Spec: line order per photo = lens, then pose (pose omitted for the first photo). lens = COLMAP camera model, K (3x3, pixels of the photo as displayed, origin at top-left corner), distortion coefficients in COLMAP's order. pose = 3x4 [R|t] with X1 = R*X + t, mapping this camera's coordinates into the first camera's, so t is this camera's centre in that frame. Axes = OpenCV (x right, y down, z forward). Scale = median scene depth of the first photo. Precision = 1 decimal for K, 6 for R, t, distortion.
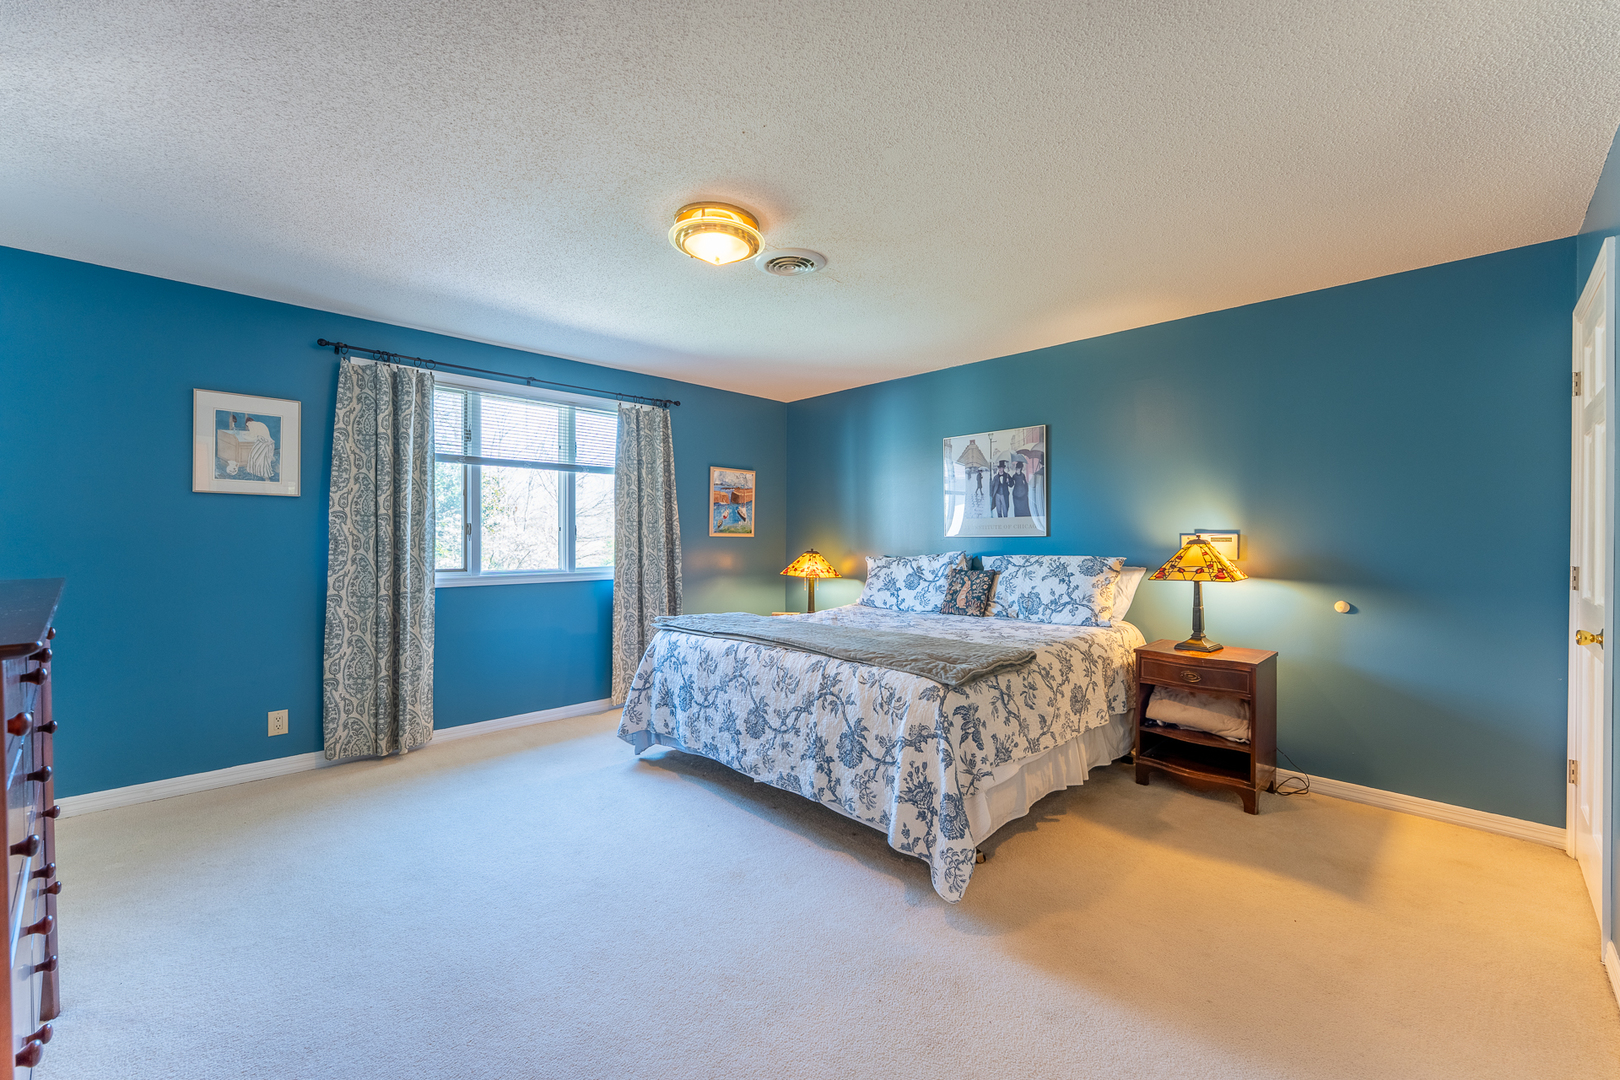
lens RADIAL K [[652.9, 0, 815.9], [0, 652.9, 536.1], [0, 0, 1]] dist [-0.006323, 0.000272]
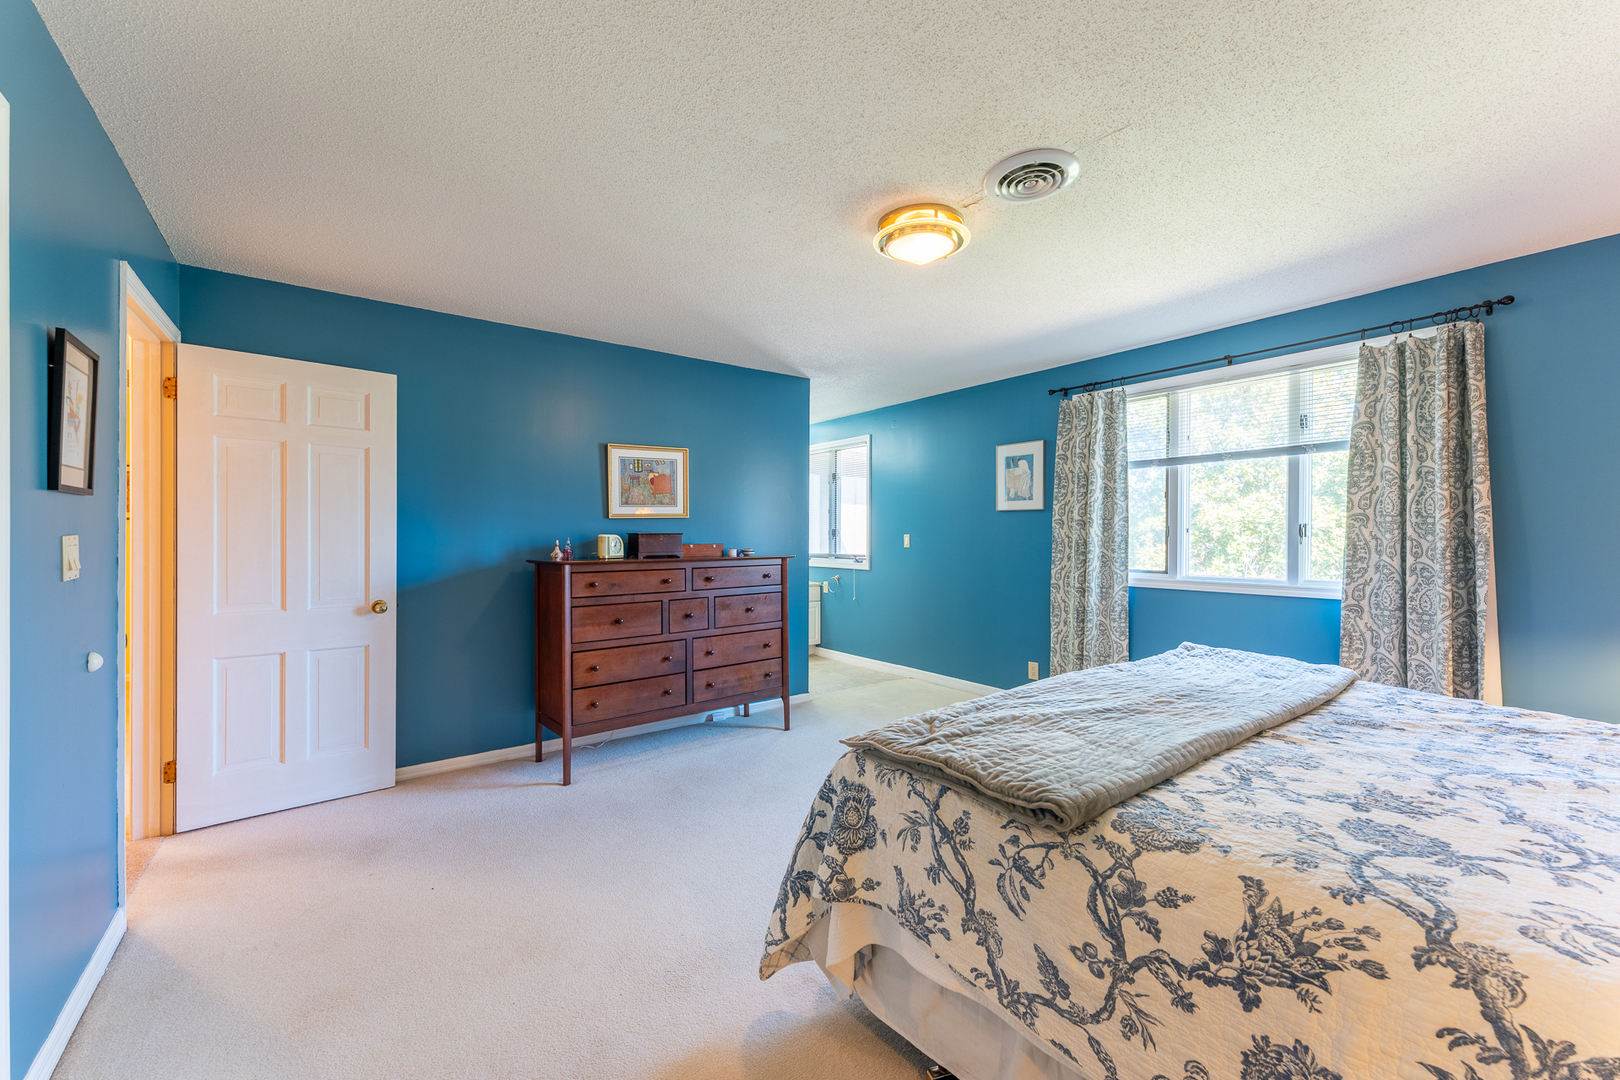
lens RADIAL K [[652.9, 0, 816.3], [0, 652.9, 541.6], [0, 0, 1]] dist [-0.006323, 0.000272]
pose [[-0.150392, 0.001957, -0.988625, 0.811497], [-0.000335, 0.999998, 0.002031, 0.004885], [0.988626, 0.000636, -0.150391, 0.944774]]
